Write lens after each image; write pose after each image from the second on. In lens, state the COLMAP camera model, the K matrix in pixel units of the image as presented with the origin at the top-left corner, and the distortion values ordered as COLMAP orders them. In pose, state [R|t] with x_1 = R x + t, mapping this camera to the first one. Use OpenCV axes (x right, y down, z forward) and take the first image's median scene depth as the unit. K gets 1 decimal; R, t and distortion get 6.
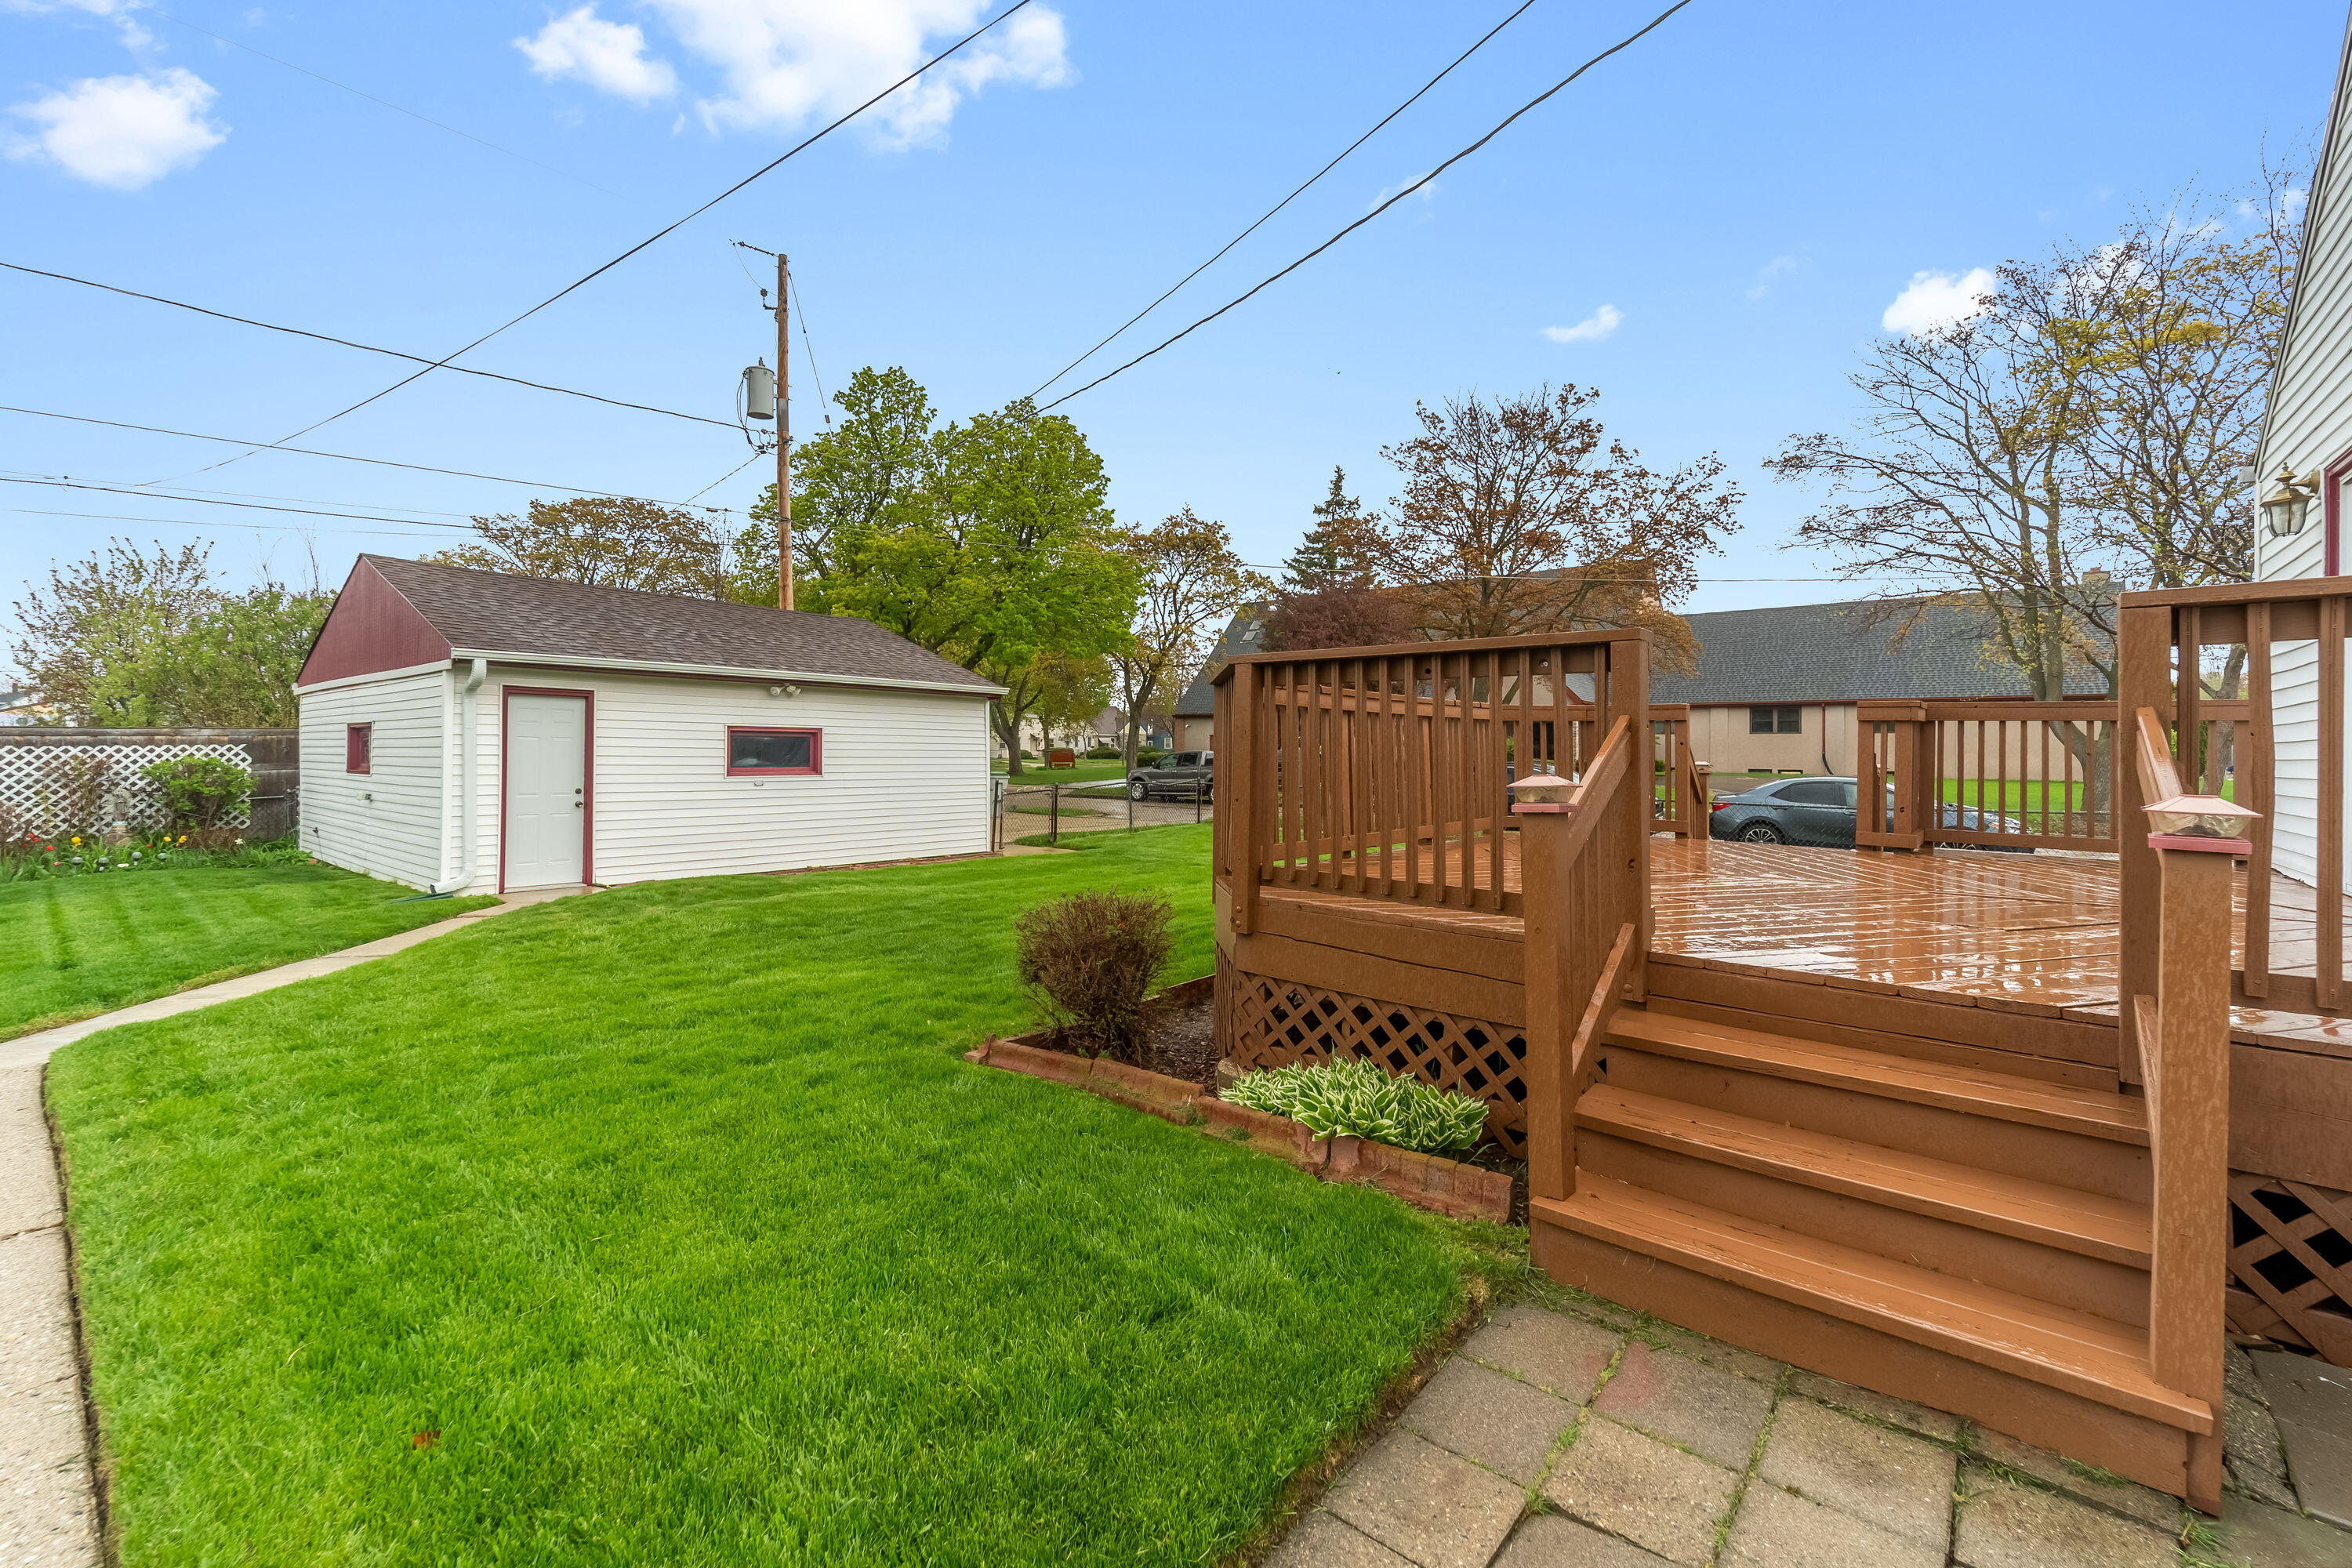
lens RADIAL K [[948.9, 0, 1190.1], [0, 948.9, 756.3], [0, 0, 1]] dist [-0.000625, -0.000704]
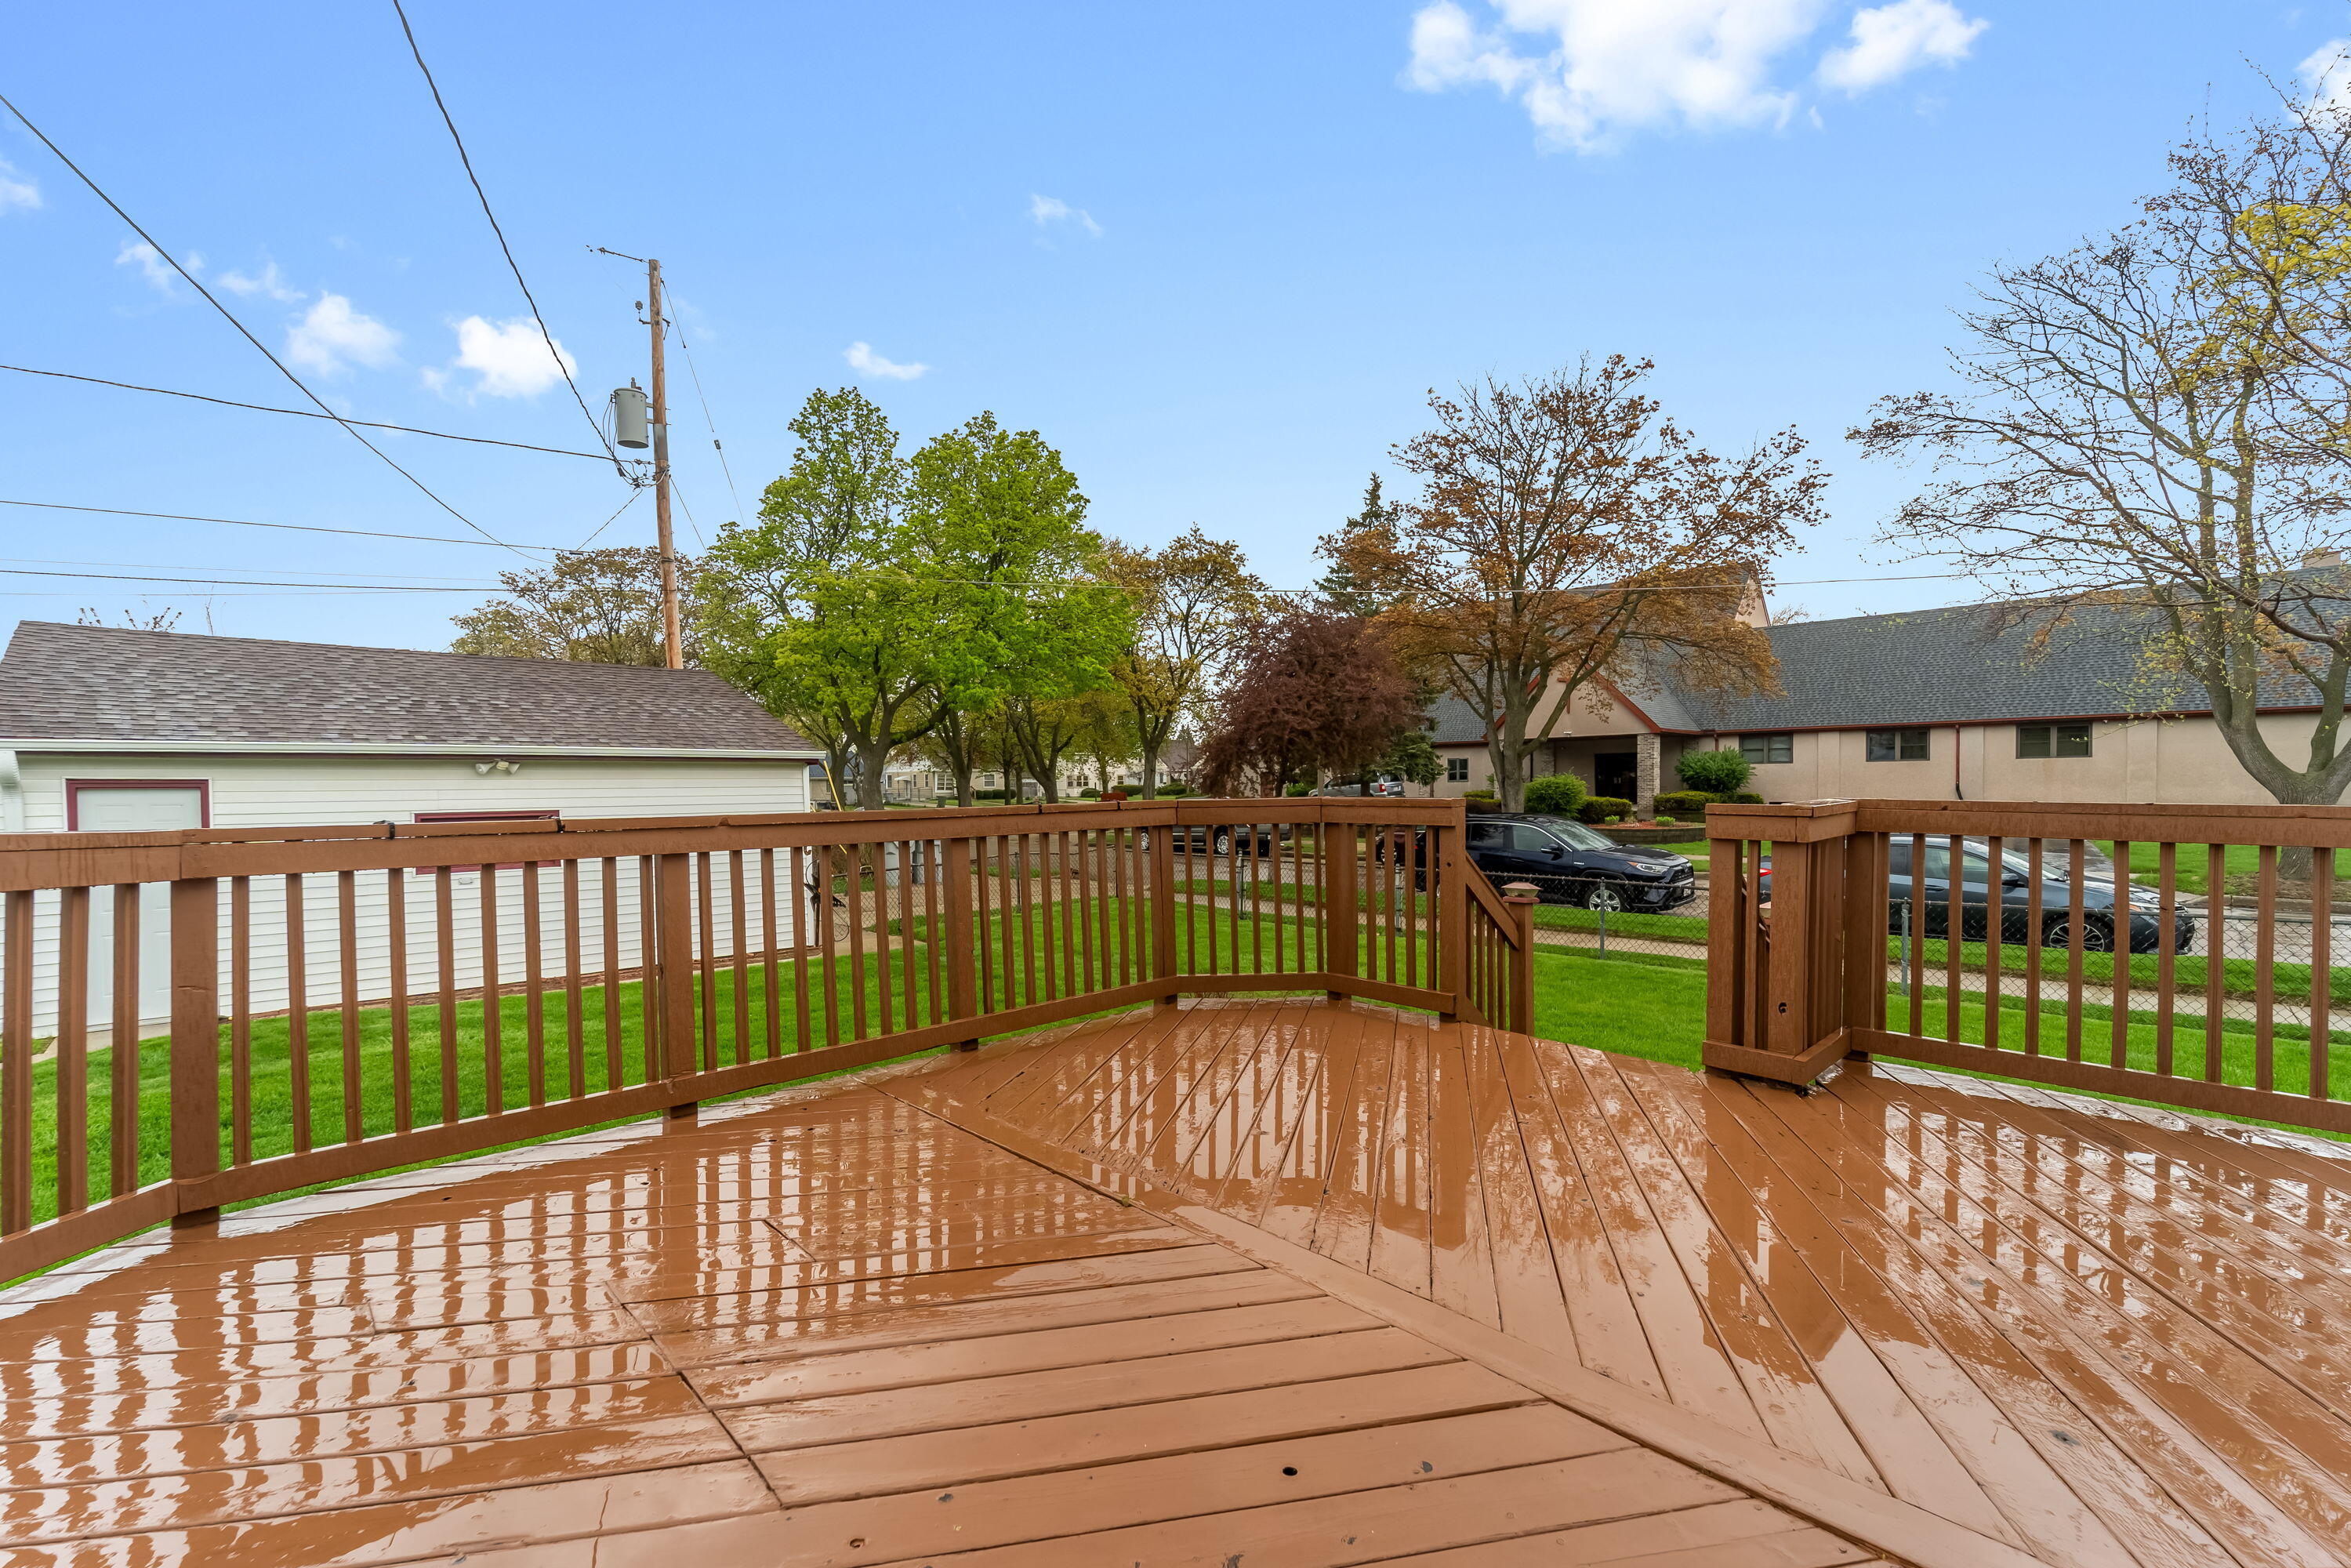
lens RADIAL K [[948.6, 0, 1202.4], [0, 948.6, 813.7], [0, 0, 1]] dist [-0.000625, -0.000704]
pose [[0.993762, -0.015426, -0.110446, 0.127971], [0.018835, 0.999376, 0.029890, -0.019812], [0.109916, -0.031784, 0.993433, 0.116718]]
